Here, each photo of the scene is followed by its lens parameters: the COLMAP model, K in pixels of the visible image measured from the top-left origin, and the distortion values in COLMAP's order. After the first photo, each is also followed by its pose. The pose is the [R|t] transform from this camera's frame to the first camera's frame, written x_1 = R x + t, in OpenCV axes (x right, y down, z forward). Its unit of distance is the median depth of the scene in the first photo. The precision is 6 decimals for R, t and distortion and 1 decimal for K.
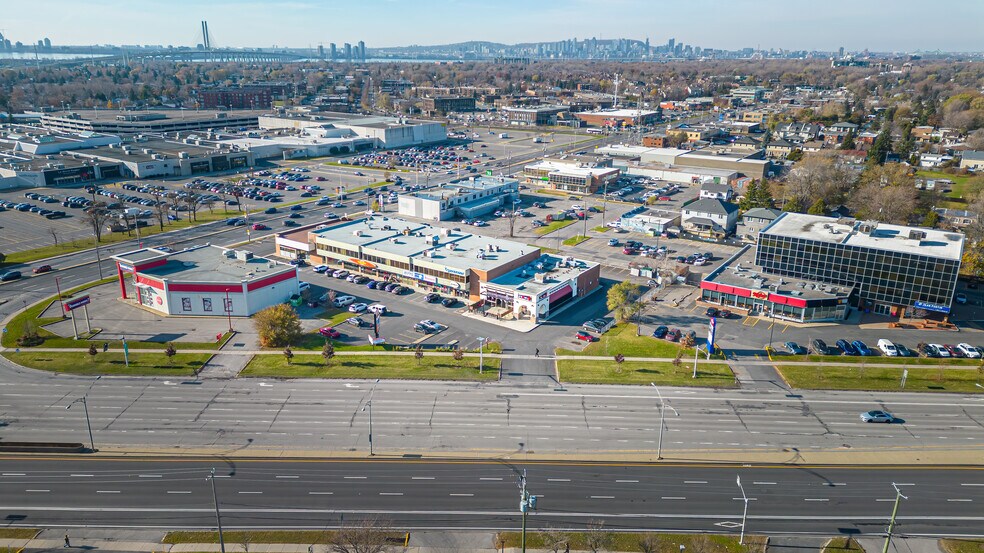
lens RADIAL K [[679.7, 0, 488.1], [0, 679.7, 273.6], [0, 0, 1]] dist [0.115107, -0.124166]
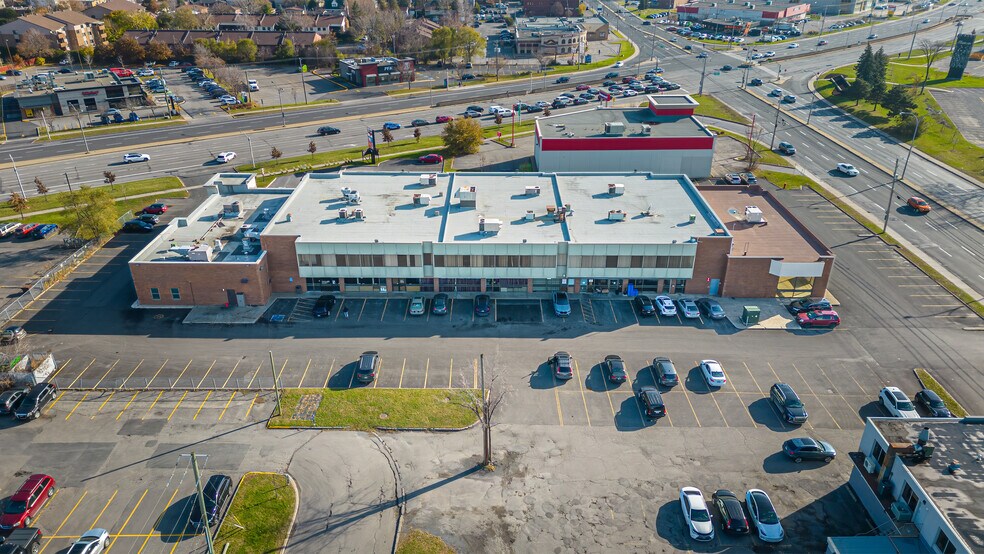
lens RADIAL K [[679.7, 0, 488.1], [0, 679.7, 274.1], [0, 0, 1]] dist [0.115107, -0.124166]
pose [[-0.833202, 0.245420, -0.495524, 0.195452], [-0.174478, 0.733657, 0.656738, -0.379724], [0.524721, 0.633654, -0.568464, 1.413682]]
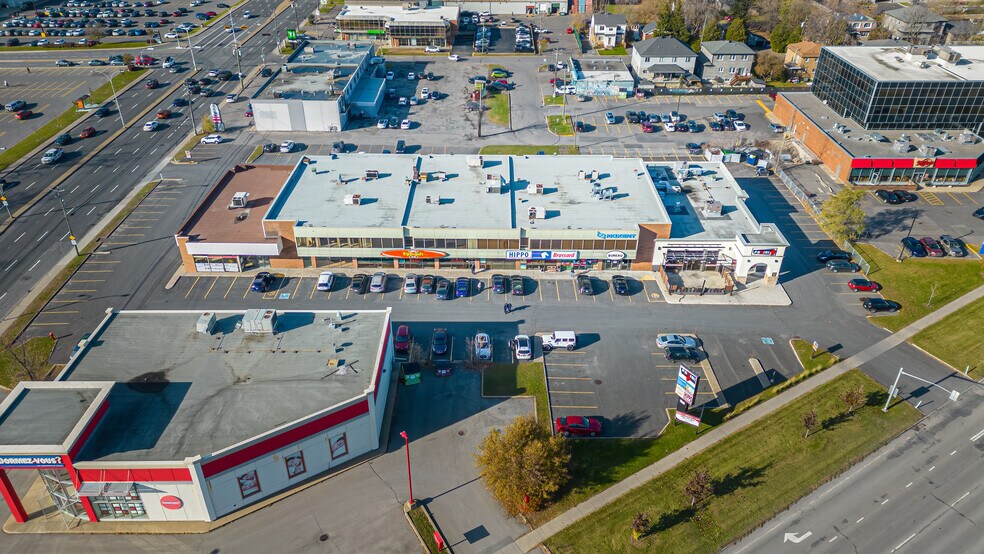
lens RADIAL K [[679.7, 0, 488.1], [0, 679.7, 274.1], [0, 0, 1]] dist [0.115107, -0.124166]
pose [[0.829588, -0.302838, 0.469119, -0.415652], [0.176933, 0.939426, 0.293554, -0.160639], [-0.529602, -0.160526, 0.832918, 0.500880]]
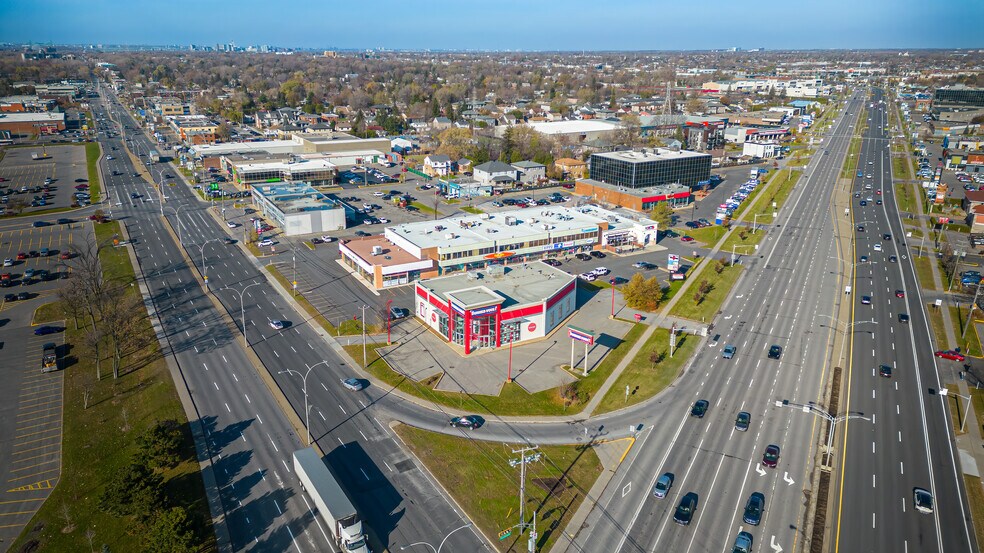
lens RADIAL K [[679.7, 0, 488.1], [0, 679.7, 273.6], [0, 0, 1]] dist [0.115107, -0.124166]
pose [[0.444468, -0.286114, 0.848874, -1.095584], [0.277046, 0.945067, 0.173475, -0.176309], [-0.851877, 0.158073, 0.499319, 0.520551]]
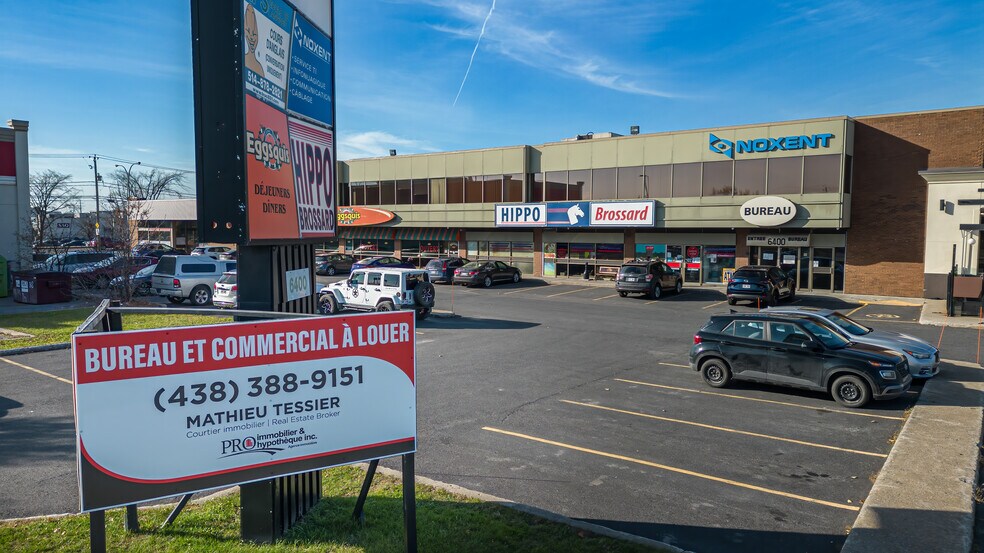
lens RADIAL K [[679.7, 0, 488.1], [0, 679.7, 273.6], [0, 0, 1]] dist [0.115107, -0.124166]
pose [[0.998886, -0.008949, -0.046331, -0.114669], [-0.002303, 0.971437, -0.237287, 0.077394], [0.047131, 0.237129, 0.970334, 0.747773]]
